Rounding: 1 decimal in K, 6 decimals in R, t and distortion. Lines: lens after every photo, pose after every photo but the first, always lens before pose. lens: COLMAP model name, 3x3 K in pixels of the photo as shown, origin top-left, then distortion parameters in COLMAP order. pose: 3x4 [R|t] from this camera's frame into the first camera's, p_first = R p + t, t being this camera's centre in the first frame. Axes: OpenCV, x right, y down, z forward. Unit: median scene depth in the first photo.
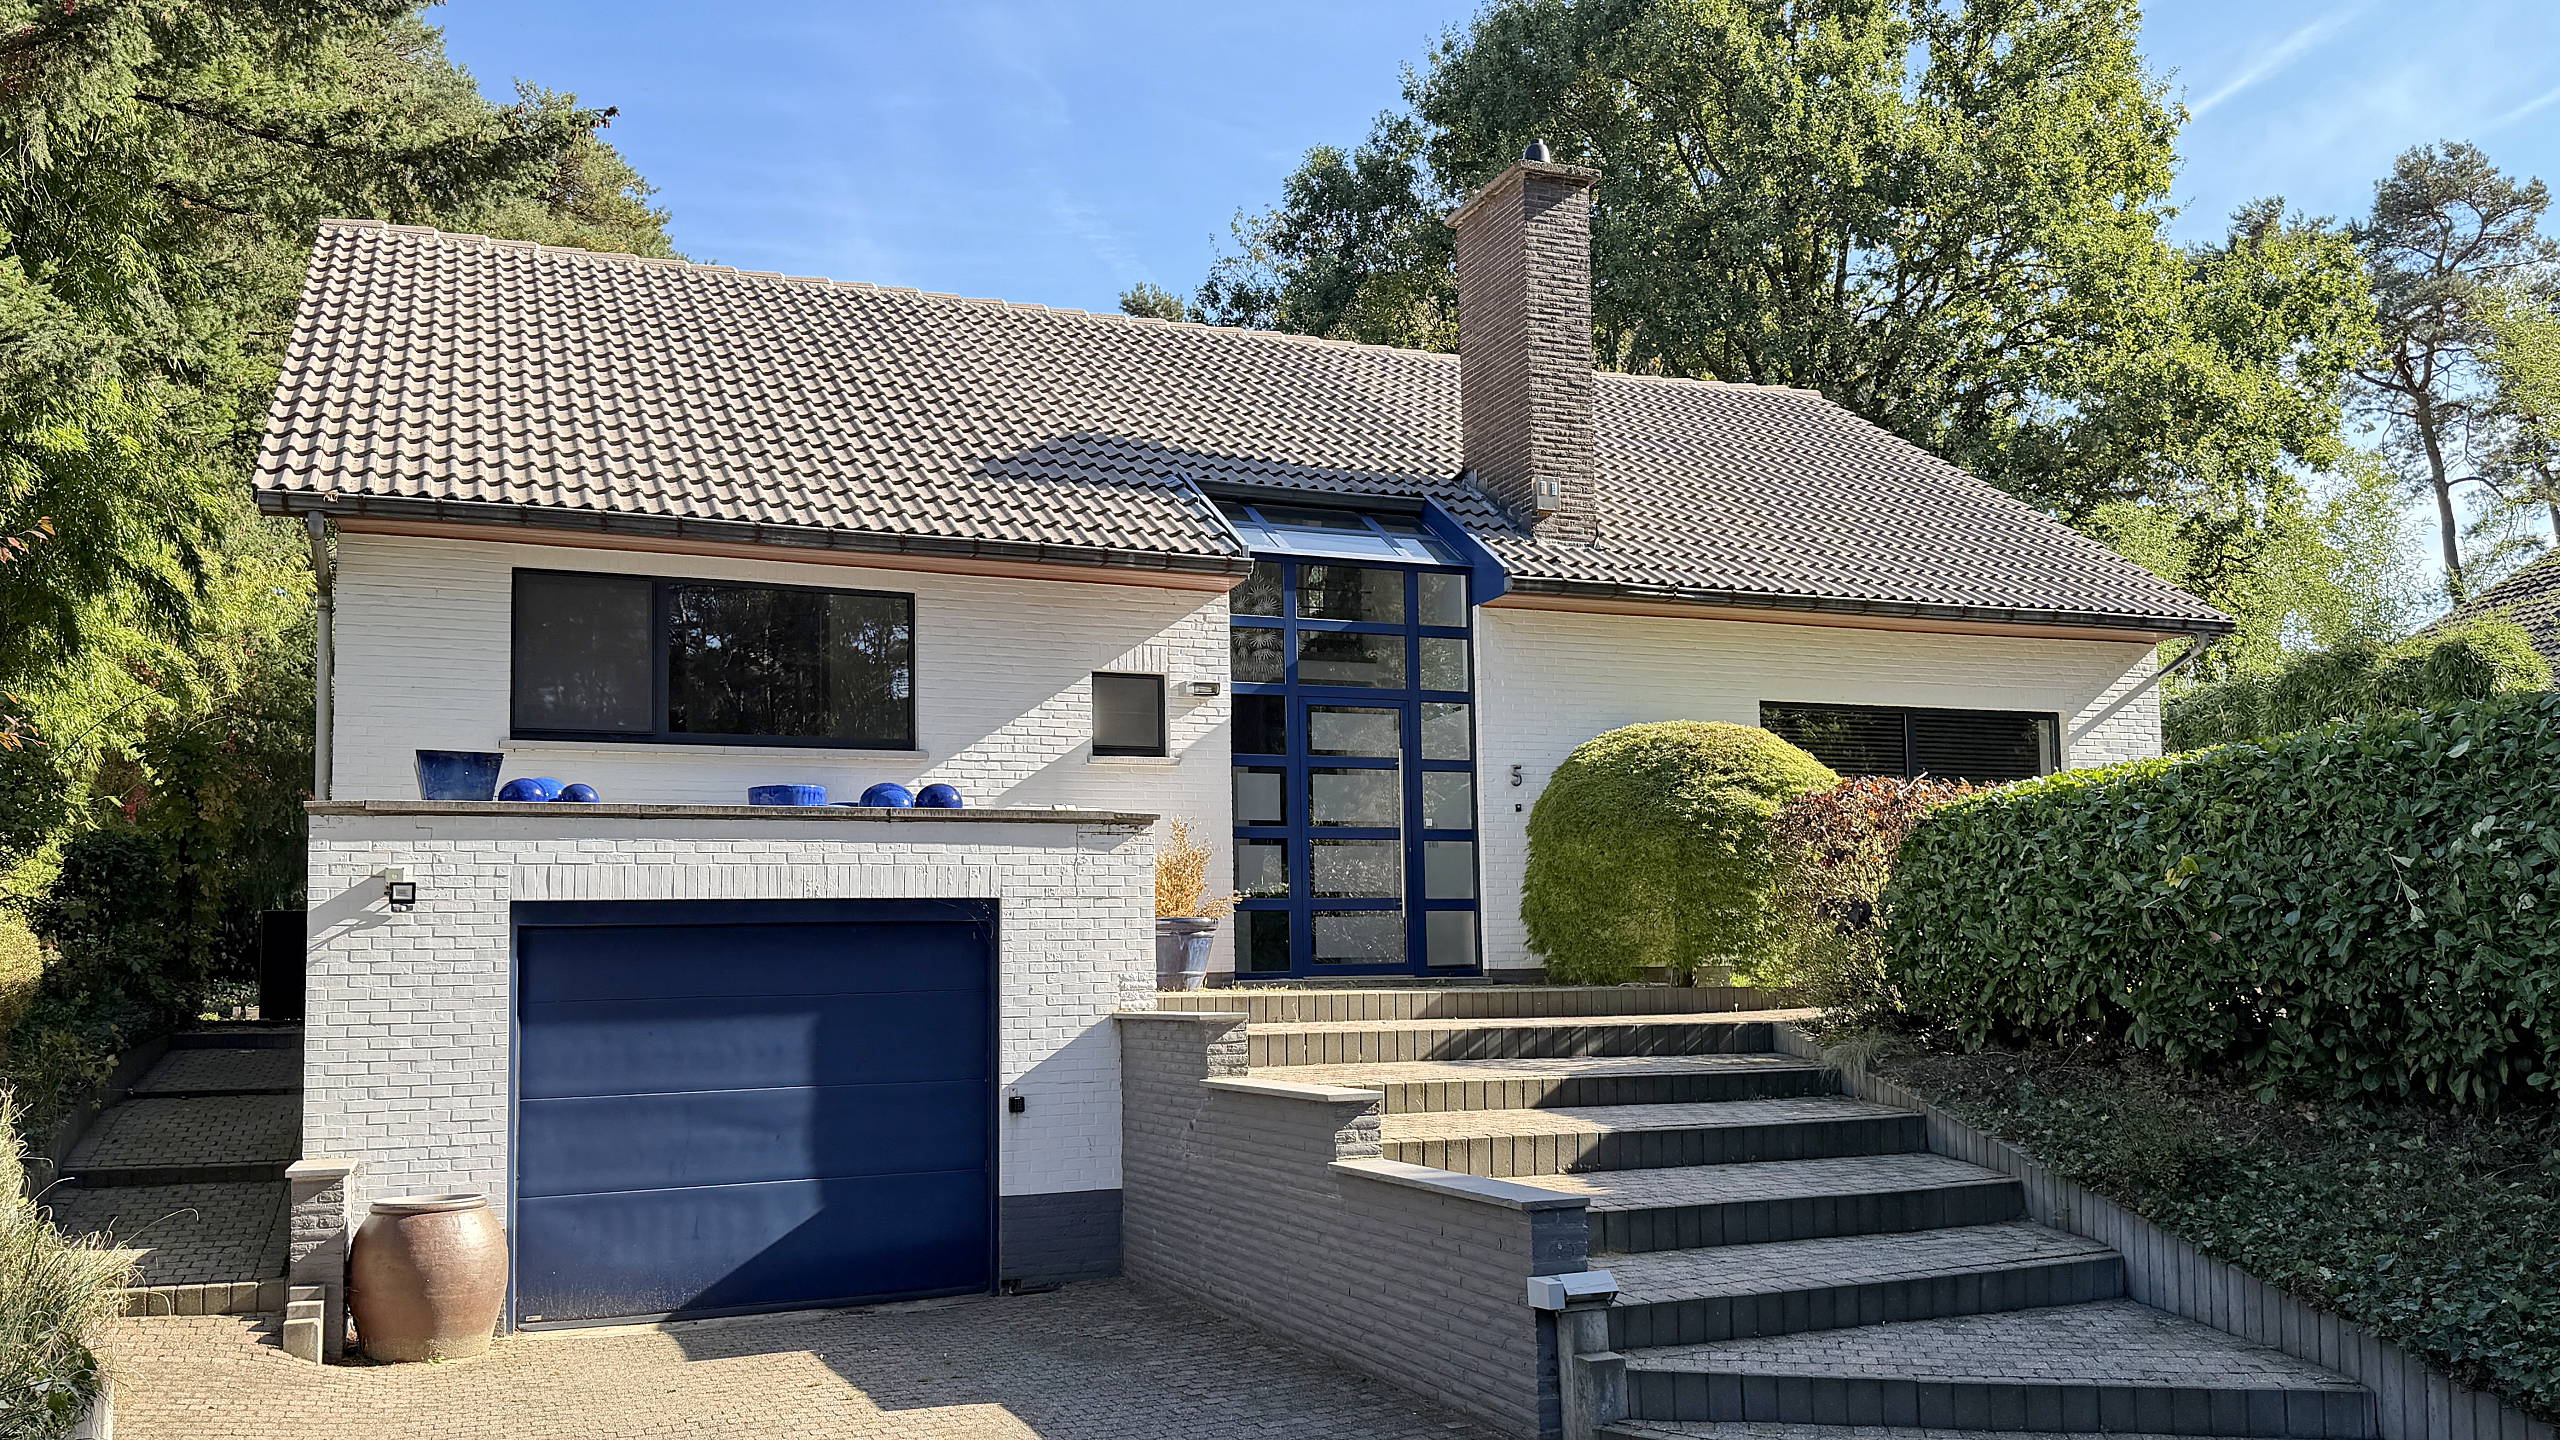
lens RADIAL K [[2059.4, 0, 1280.0], [0, 2059.4, 720.0], [0, 0, 1]] dist [0.144538, -0.233399]
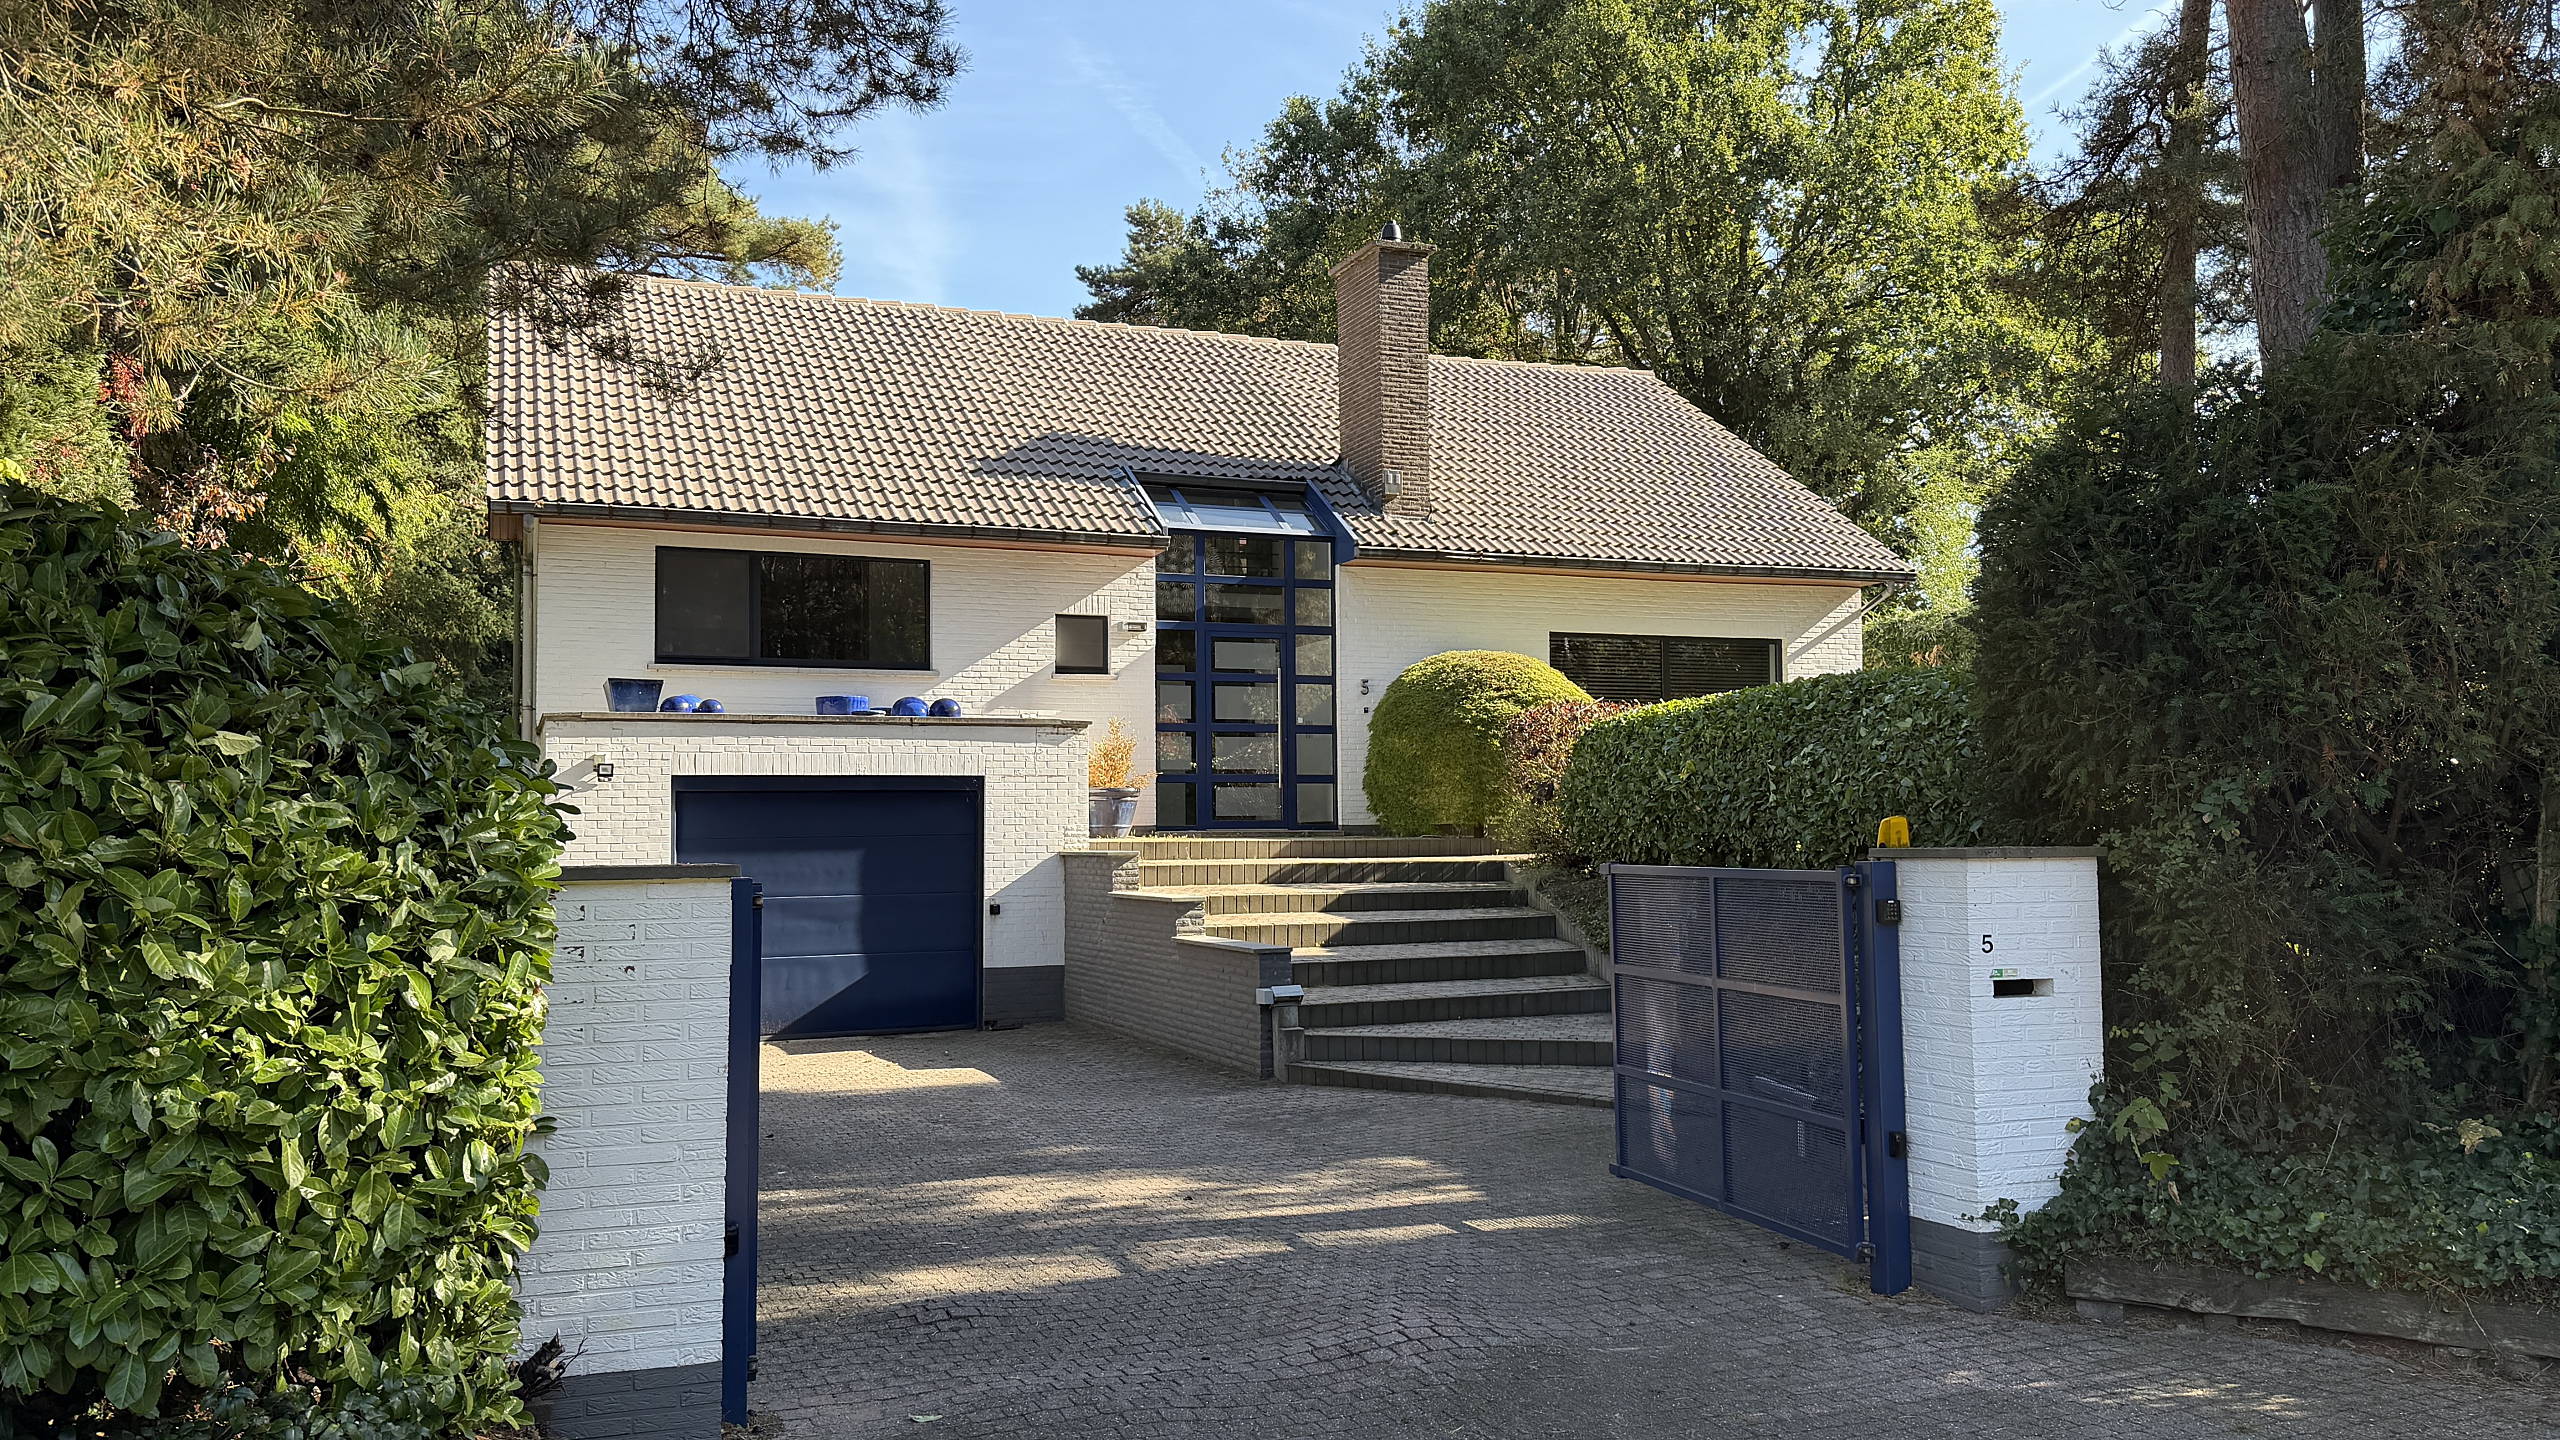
lens RADIAL K [[1978.0, 0, 1332.9], [0, 1978.0, 660.4], [0, 0, 1]] dist [0.133018, -0.196255]
pose [[0.999650, 0.012487, 0.023326, 0.067863], [-0.013355, 0.999210, 0.037427, -0.044952], [-0.022840, -0.037725, 0.999027, -0.367995]]
